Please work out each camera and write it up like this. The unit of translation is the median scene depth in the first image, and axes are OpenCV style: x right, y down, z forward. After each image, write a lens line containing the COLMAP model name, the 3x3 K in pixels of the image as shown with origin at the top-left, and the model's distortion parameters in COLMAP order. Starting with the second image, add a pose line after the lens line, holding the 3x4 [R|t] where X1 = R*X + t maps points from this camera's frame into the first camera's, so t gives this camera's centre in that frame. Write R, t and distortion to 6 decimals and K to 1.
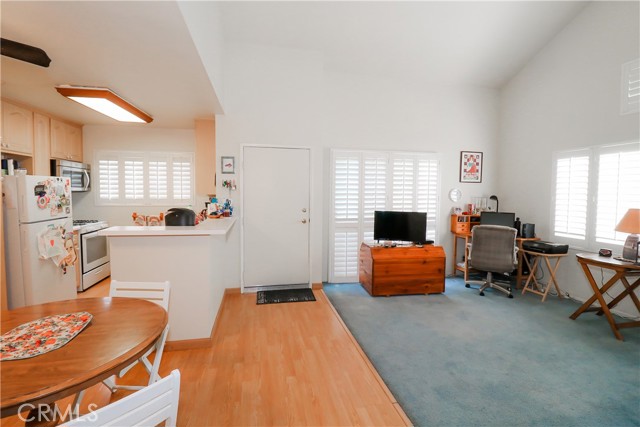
lens RADIAL K [[296.6, 0, 320.0], [0, 296.6, 213.5], [0, 0, 1]] dist [0.023967, -0.031298]
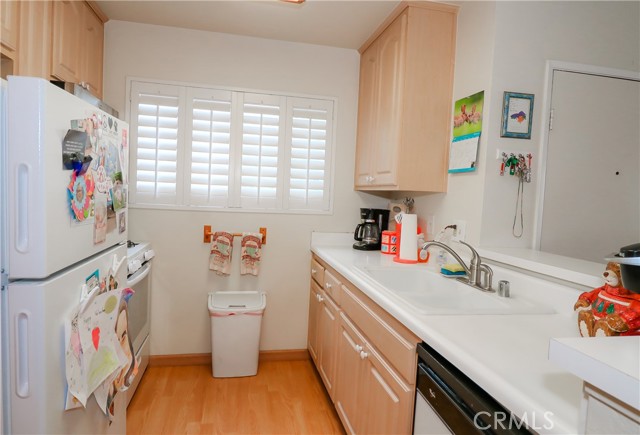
lens RADIAL K [[393.9, 0, 320.0], [0, 393.9, 217.5], [0, 0, 1]] dist [-0.002834, -0.000987]
pose [[0.999253, 0.036236, 0.013408, -0.574452], [-0.036122, 0.999310, -0.008657, -0.018690], [-0.013712, 0.008166, 0.999873, 0.506293]]
